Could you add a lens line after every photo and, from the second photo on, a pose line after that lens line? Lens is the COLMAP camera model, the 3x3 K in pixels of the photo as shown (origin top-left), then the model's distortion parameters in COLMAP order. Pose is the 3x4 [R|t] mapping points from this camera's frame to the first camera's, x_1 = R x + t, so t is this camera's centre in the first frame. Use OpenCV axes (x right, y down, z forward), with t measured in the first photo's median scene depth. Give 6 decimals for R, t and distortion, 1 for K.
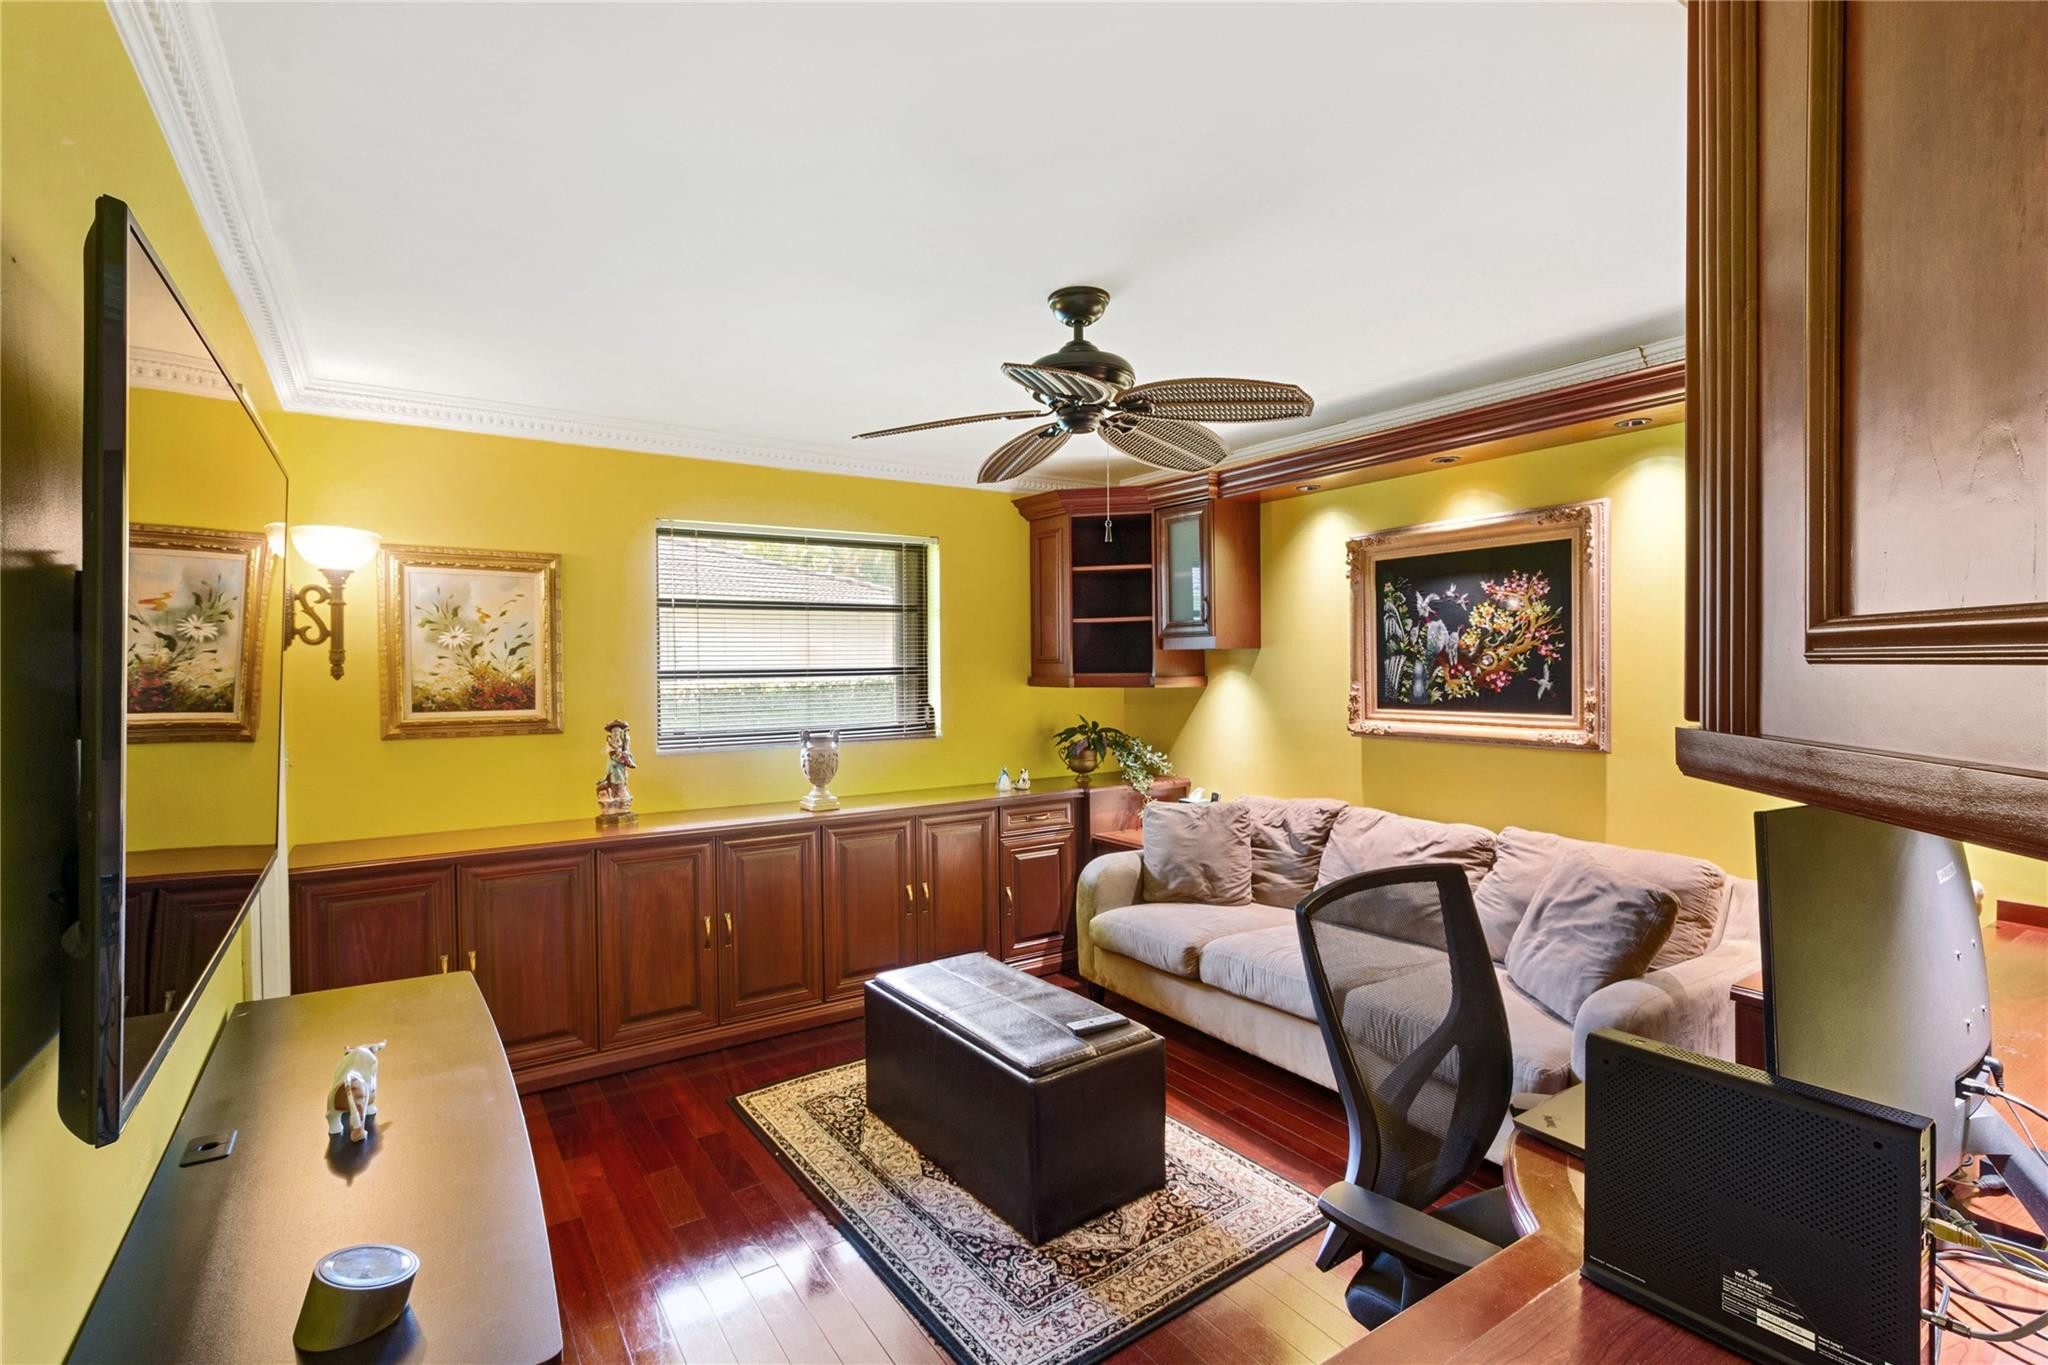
lens RADIAL K [[933.1, 0, 1020.1], [0, 933.1, 672.3], [0, 0, 1]] dist [0.005790, 0.000186]
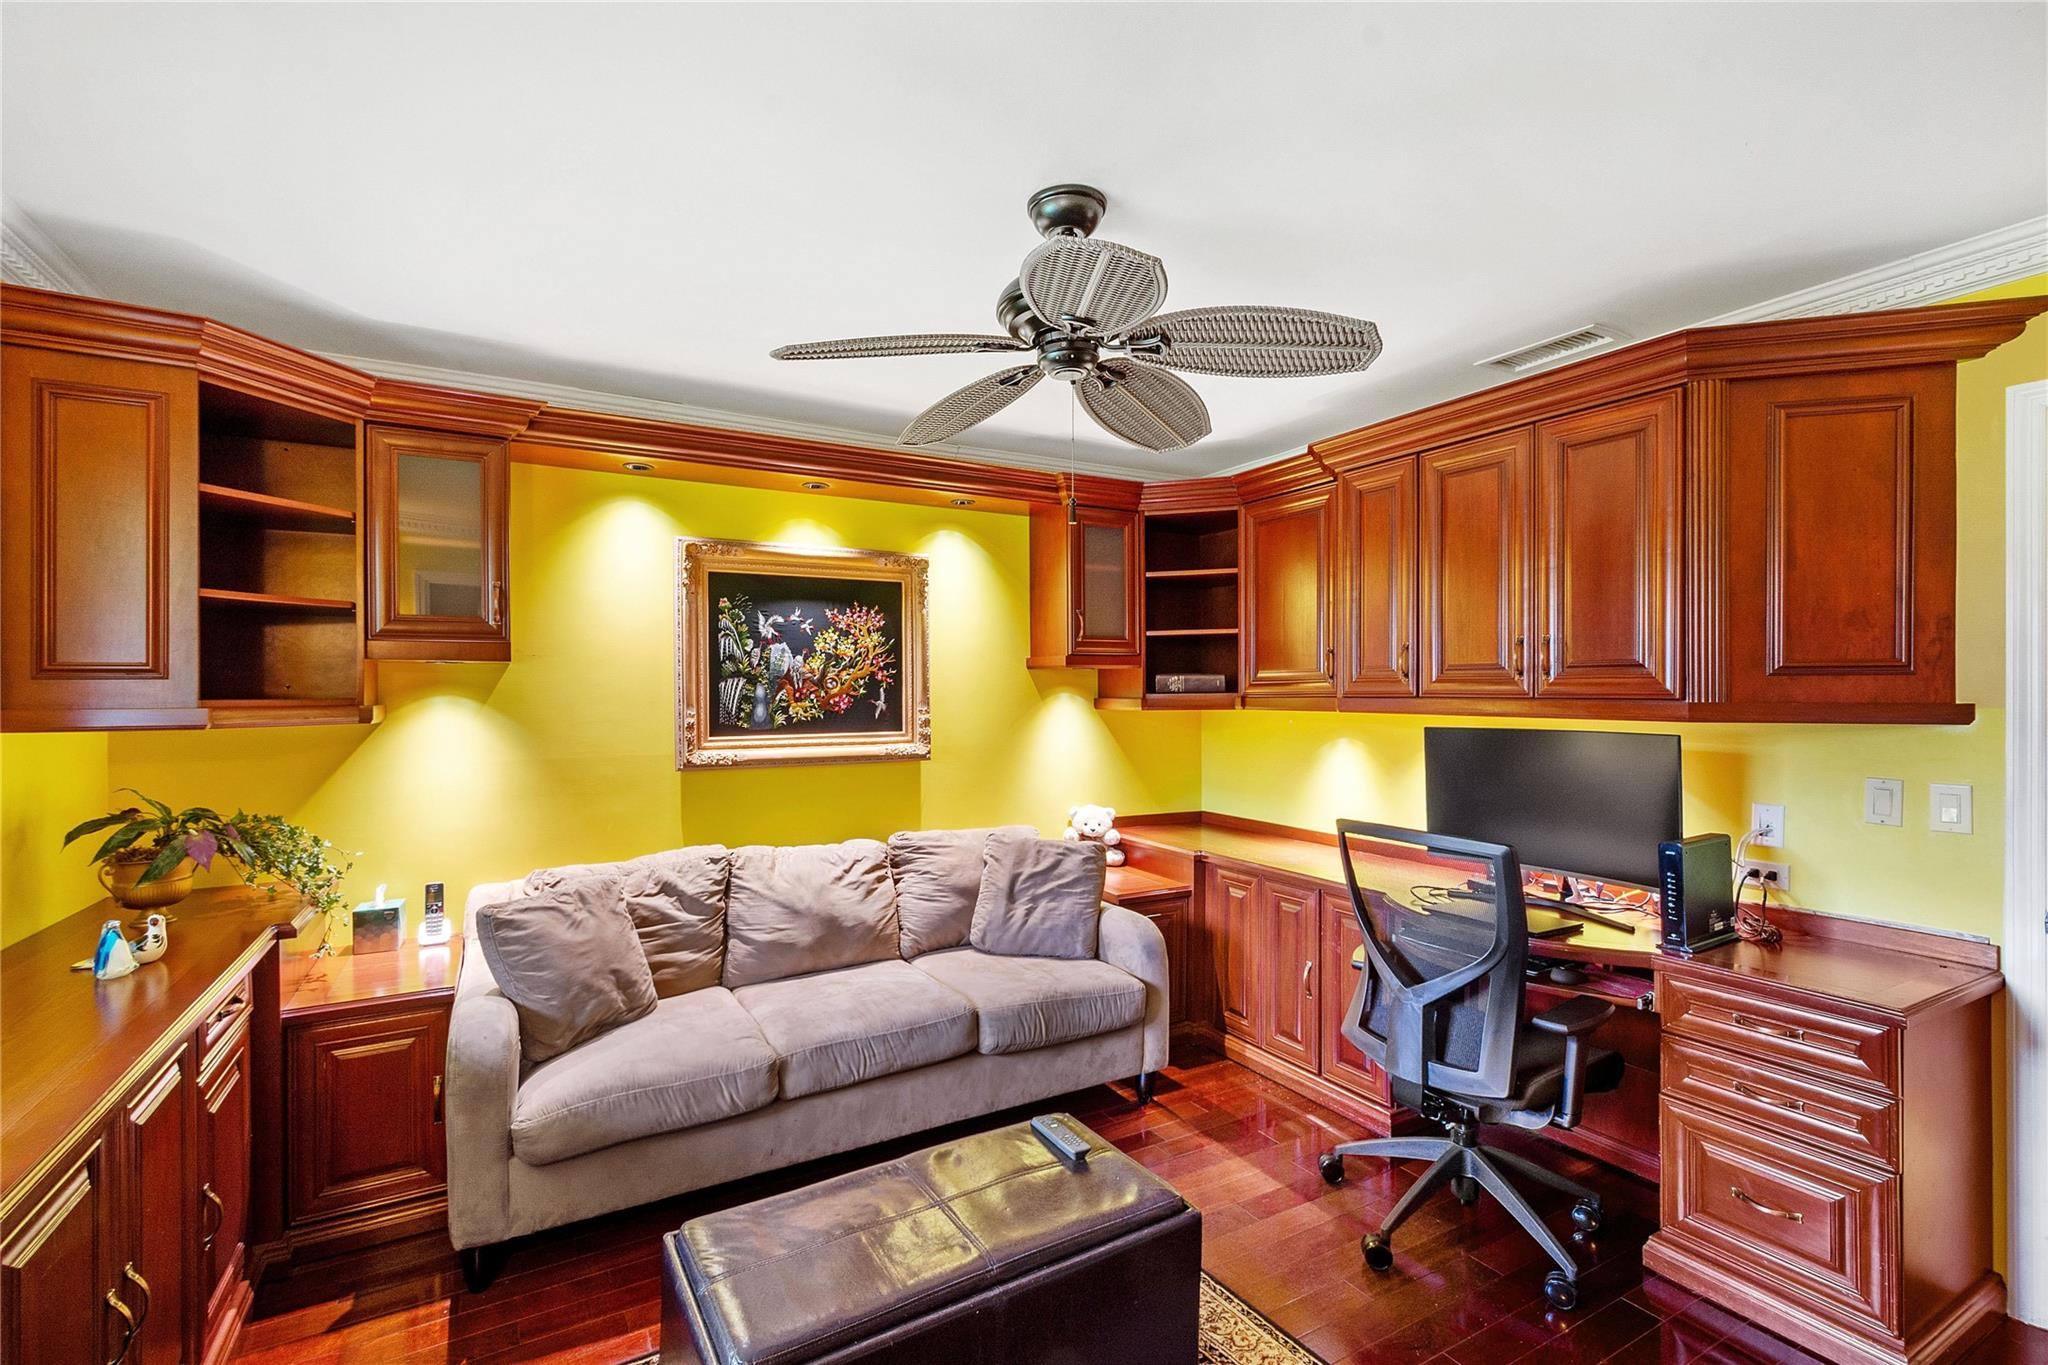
lens RADIAL K [[878.0, 0, 1012.8], [0, 878.0, 693.3], [0, 0, 1]] dist [0.000056, 0.000038]
pose [[0.097128, 0.007111, 0.995247, -0.452749], [0.012204, 0.999891, -0.008335, 0.008254], [-0.995197, 0.012956, 0.097030, 0.671887]]
